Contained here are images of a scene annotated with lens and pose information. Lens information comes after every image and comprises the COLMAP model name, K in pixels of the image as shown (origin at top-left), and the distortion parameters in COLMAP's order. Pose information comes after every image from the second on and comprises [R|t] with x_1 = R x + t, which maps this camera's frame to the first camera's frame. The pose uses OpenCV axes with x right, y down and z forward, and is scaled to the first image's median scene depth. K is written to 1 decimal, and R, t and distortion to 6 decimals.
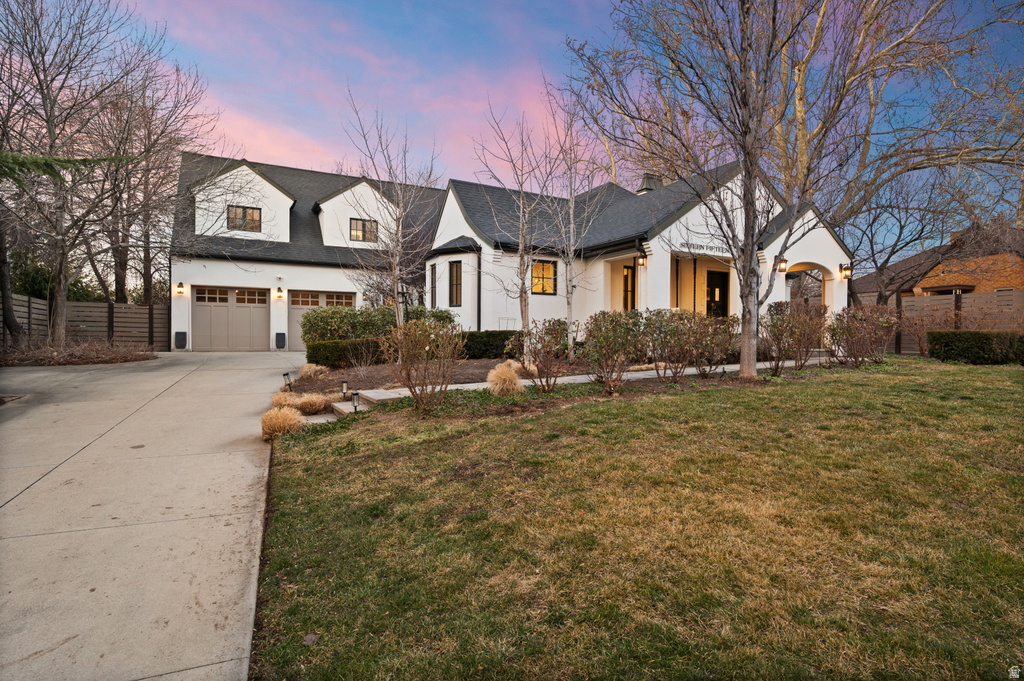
lens RADIAL K [[560.2, 0, 522.0], [0, 560.2, 342.8], [0, 0, 1]] dist [-0.001291, 0.000569]
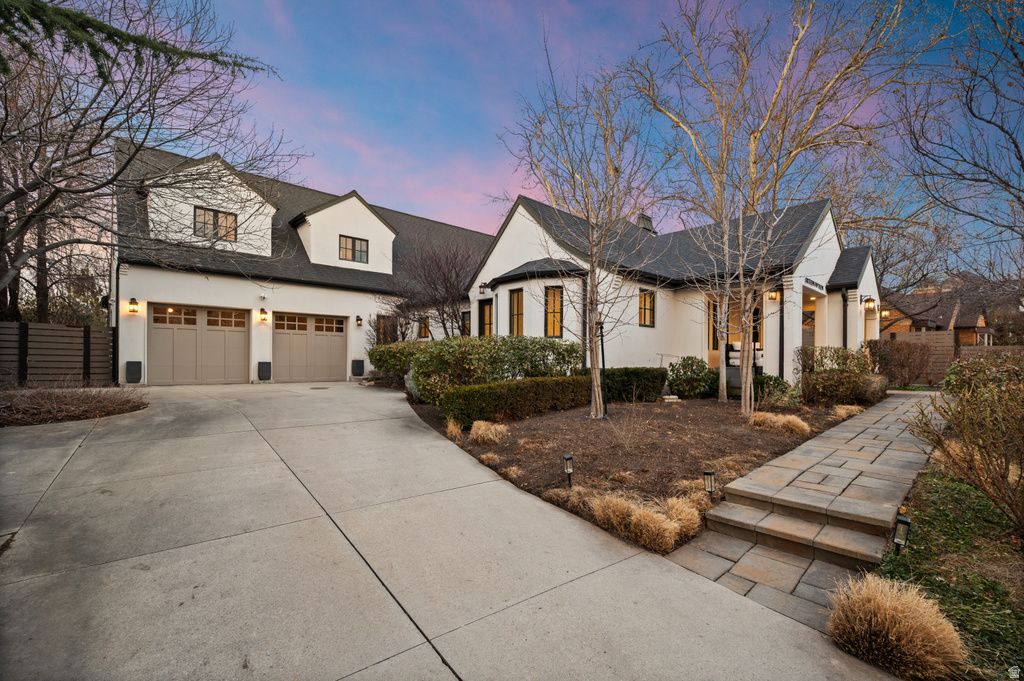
lens RADIAL K [[448.8, 0, 499.5], [0, 448.8, 355.1], [0, 0, 1]] dist [0.001881, -0.000913]
pose [[0.961538, 0.003965, 0.274643, -0.397795], [-0.001353, 0.999952, -0.009701, -0.031382], [-0.274668, 0.008956, 0.961497, 0.354276]]
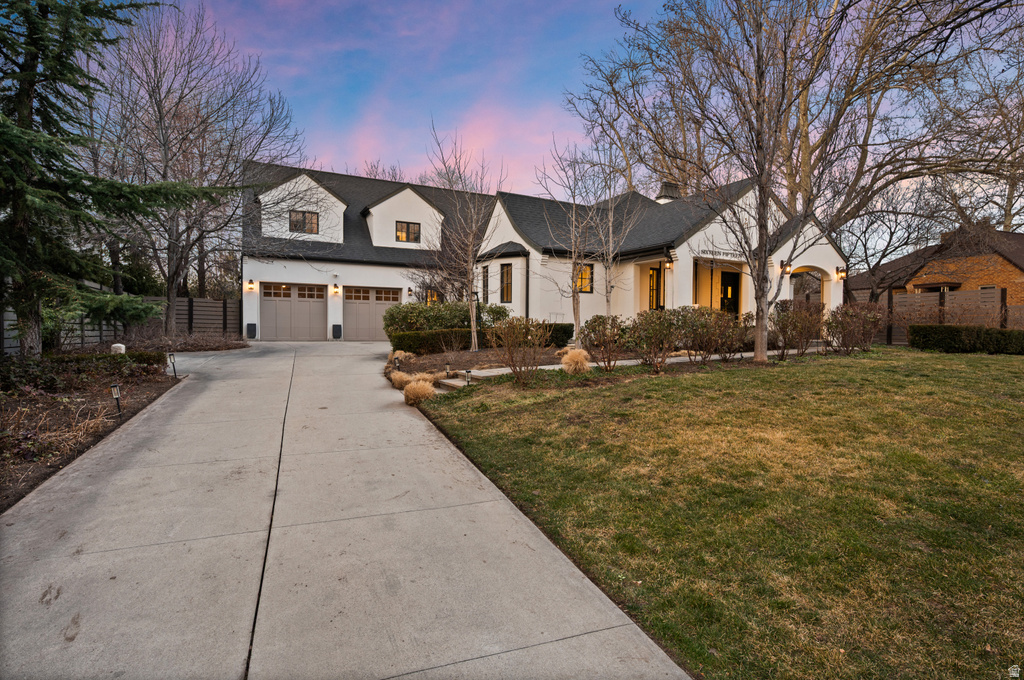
lens RADIAL K [[560.2, 0, 521.2], [0, 560.2, 340.7], [0, 0, 1]] dist [-0.001291, 0.000569]
pose [[0.999988, 0.002487, -0.004318, -0.083727], [-0.002436, 0.999927, 0.011864, 0.000391], [0.004347, -0.011854, 0.999920, -0.170721]]
